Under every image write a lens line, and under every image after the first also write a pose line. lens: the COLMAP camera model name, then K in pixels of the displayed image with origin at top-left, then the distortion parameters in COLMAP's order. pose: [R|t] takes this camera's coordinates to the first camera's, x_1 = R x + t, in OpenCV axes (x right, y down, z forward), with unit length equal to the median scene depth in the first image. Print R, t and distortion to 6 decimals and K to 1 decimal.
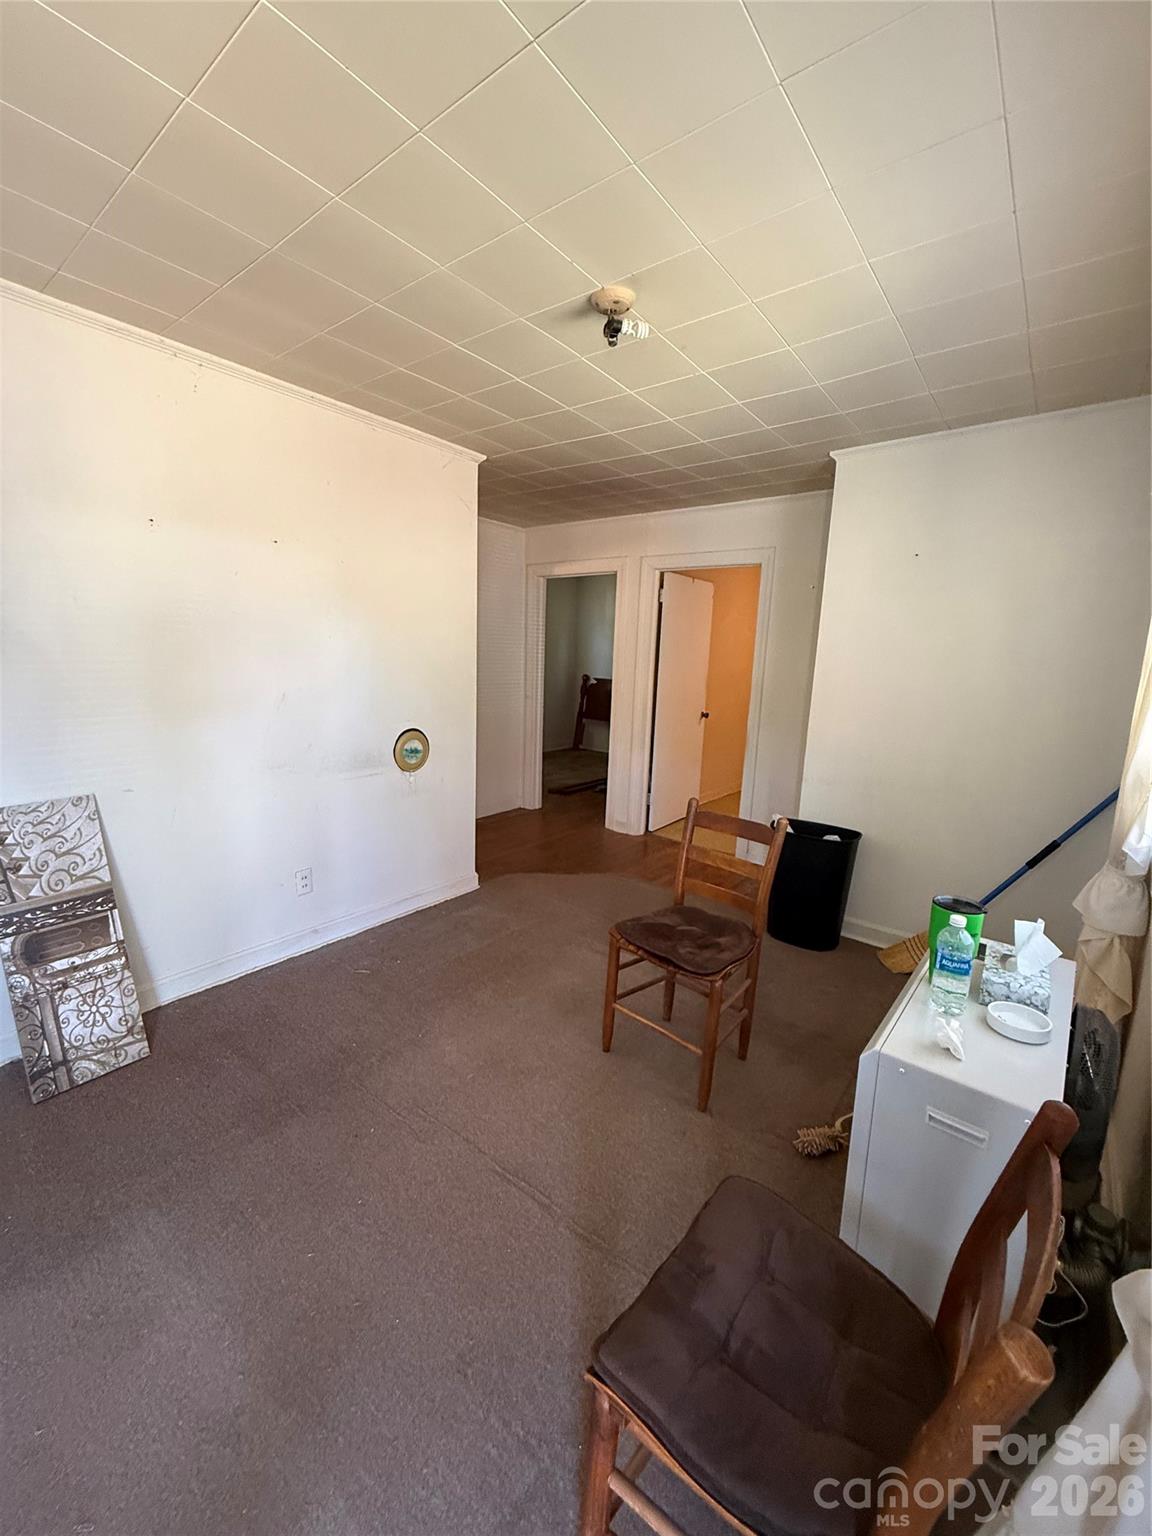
lens RADIAL K [[610.2, 0, 576.0], [0, 610.2, 768.0], [0, 0, 1]] dist [0.001963, 0.000024]
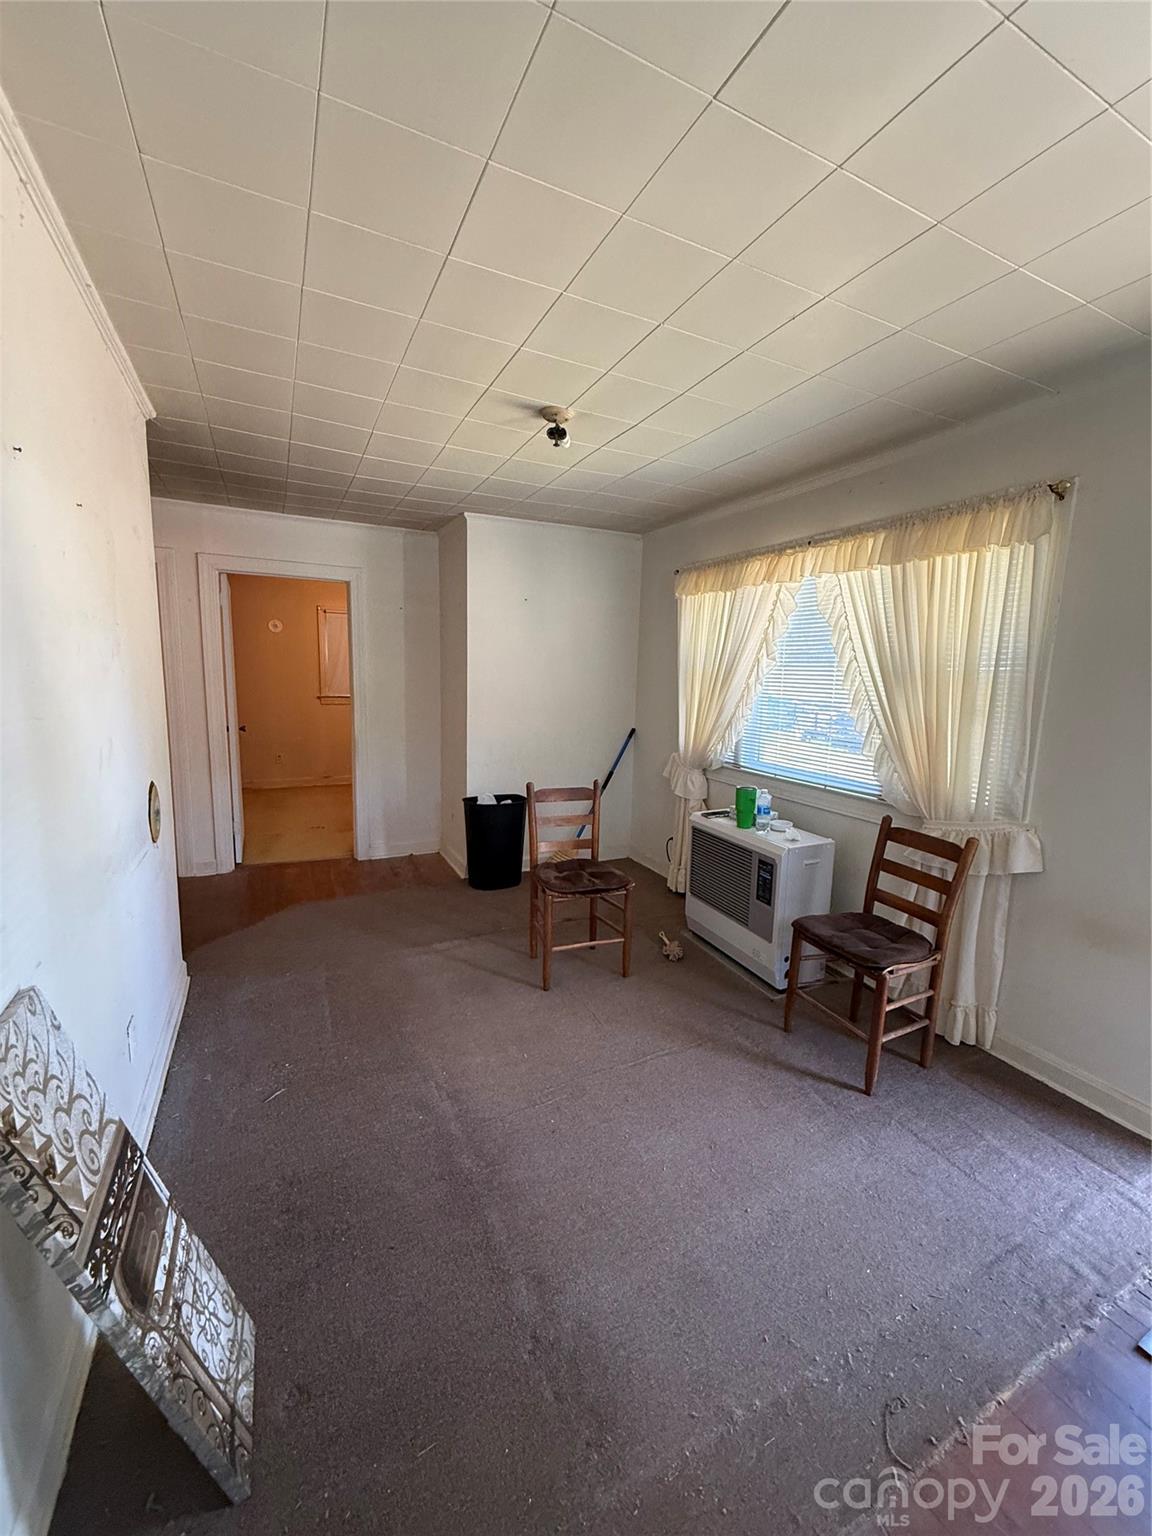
lens RADIAL K [[610.2, 0, 576.0], [0, 610.2, 768.0], [0, 0, 1]] dist [0.001963, 0.000024]
pose [[0.426859, -0.164979, 0.889142, -0.747343], [0.158259, 0.981673, 0.106171, -0.084161], [-0.890362, 0.095395, 0.445146, 0.265480]]
